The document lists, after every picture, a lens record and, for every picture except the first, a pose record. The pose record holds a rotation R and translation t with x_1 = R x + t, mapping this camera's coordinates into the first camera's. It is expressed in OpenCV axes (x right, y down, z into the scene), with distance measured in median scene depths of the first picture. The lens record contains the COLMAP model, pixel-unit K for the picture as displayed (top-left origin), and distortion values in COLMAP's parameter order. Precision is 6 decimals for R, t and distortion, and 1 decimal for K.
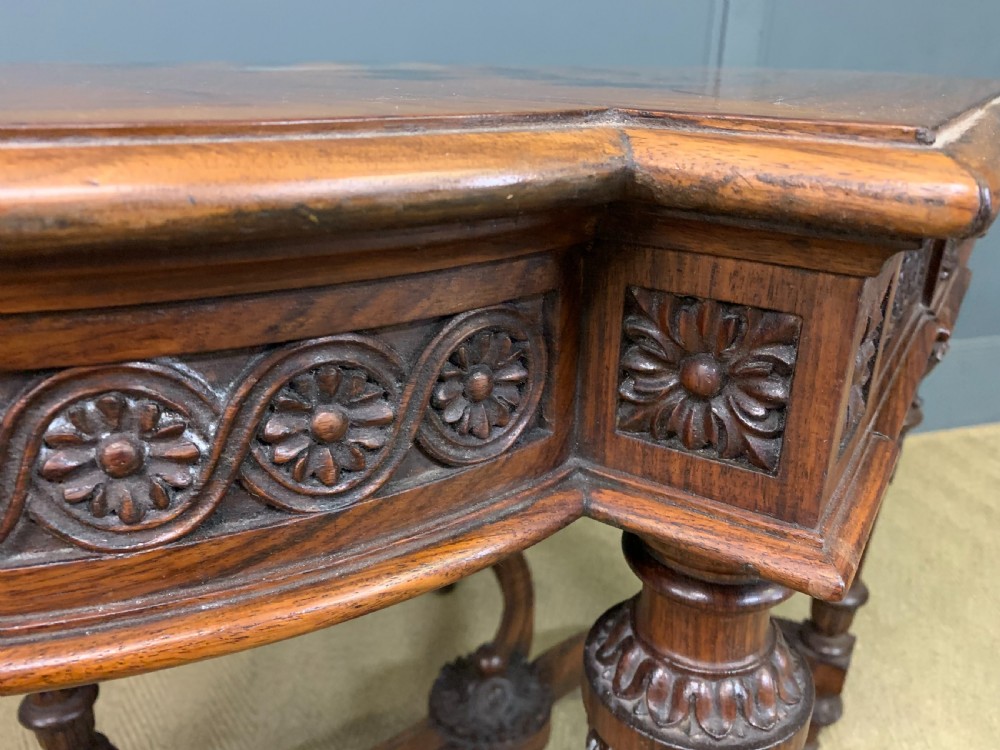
lens RADIAL K [[768.1, 0, 492.3], [0, 768.1, 390.4], [0, 0, 1]] dist [0.010726, 0.003315]
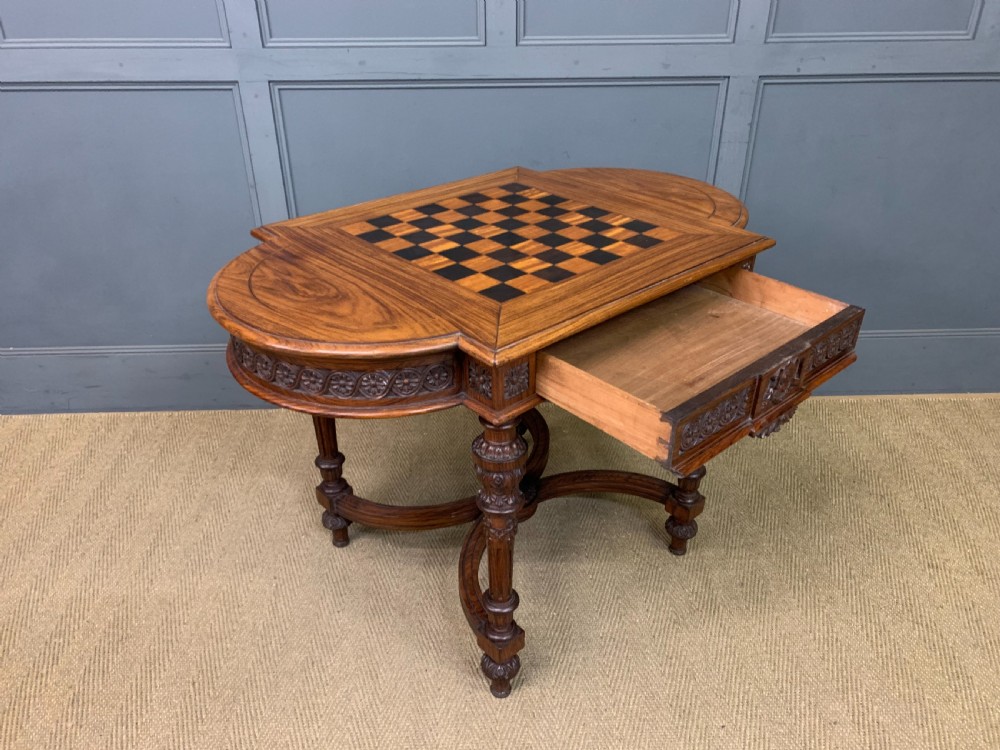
lens RADIAL K [[768.1, 0, 492.3], [0, 768.1, 390.4], [0, 0, 1]] dist [0.010726, 0.003315]
pose [[0.965213, 0.121055, -0.231755, 1.664021], [-0.089224, 0.985657, 0.143249, -0.736959], [0.245772, -0.117588, 0.962169, -4.173166]]
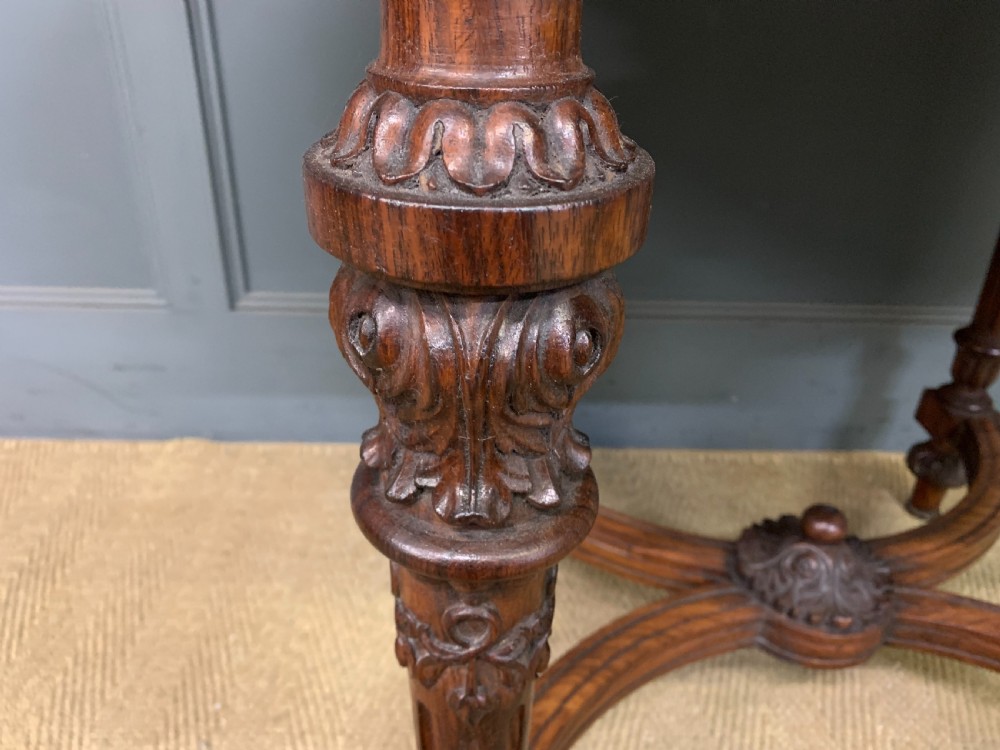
lens RADIAL K [[795.6, 0, 490.1], [0, 795.6, 379.3], [0, 0, 1]] dist [0.002990, 0.001926]
pose [[0.958217, 0.155182, -0.240287, -0.878292], [-0.128400, 0.984008, 0.123461, 0.165482], [0.255603, -0.087449, 0.962819, 1.782414]]
